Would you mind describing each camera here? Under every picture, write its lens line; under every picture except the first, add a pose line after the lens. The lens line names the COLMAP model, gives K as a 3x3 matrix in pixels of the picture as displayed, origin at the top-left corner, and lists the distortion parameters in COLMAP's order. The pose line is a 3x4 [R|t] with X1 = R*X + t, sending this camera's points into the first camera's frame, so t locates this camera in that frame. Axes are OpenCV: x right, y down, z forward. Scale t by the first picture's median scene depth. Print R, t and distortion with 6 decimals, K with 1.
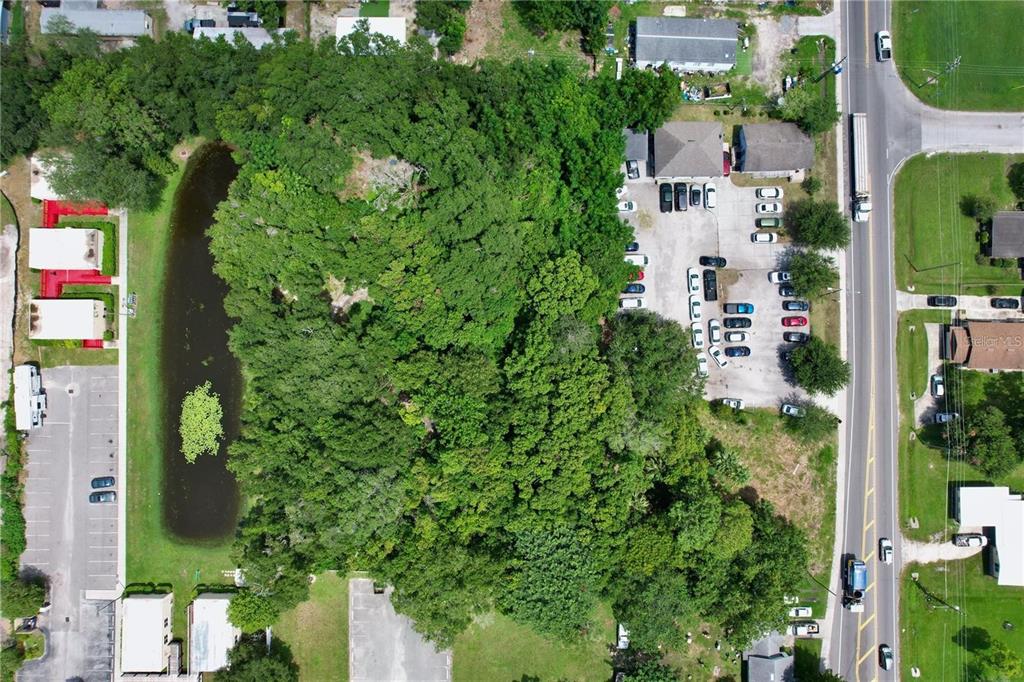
lens RADIAL K [[653.0, 0, 515.0], [0, 653.0, 349.8], [0, 0, 1]] dist [-0.076298, 0.068388]
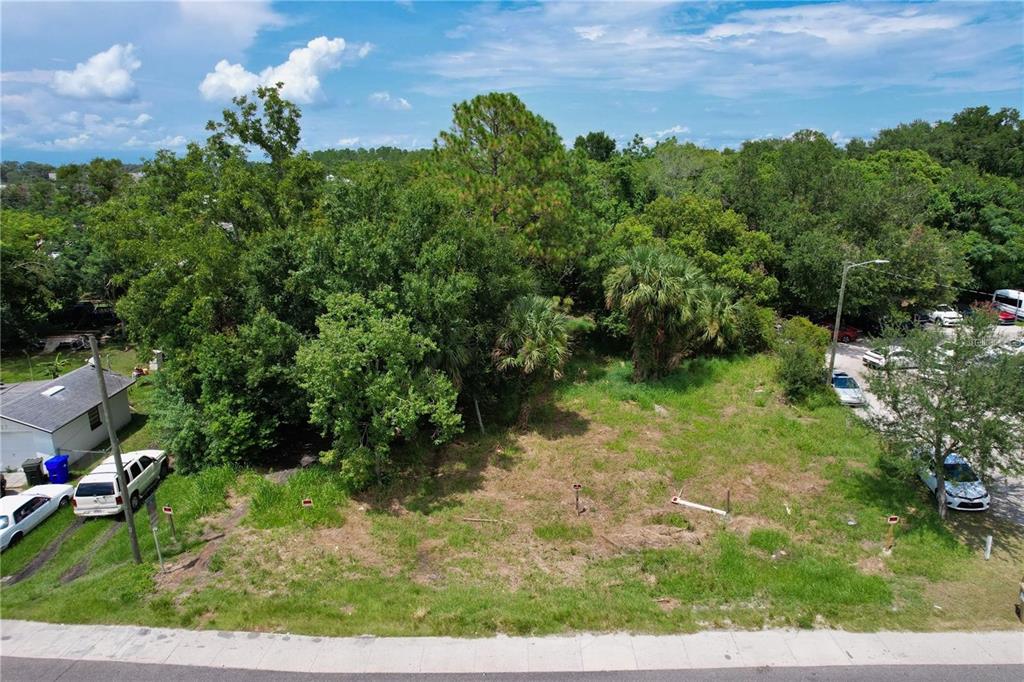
lens RADIAL K [[653.0, 0, 515.0], [0, 653.0, 349.8], [0, 0, 1]] dist [-0.076298, 0.068388]
pose [[0.034926, 0.273442, -0.961254, 0.637387], [-0.999302, 0.022294, -0.029966, 0.255271], [0.013236, 0.961630, 0.274030, 0.899297]]
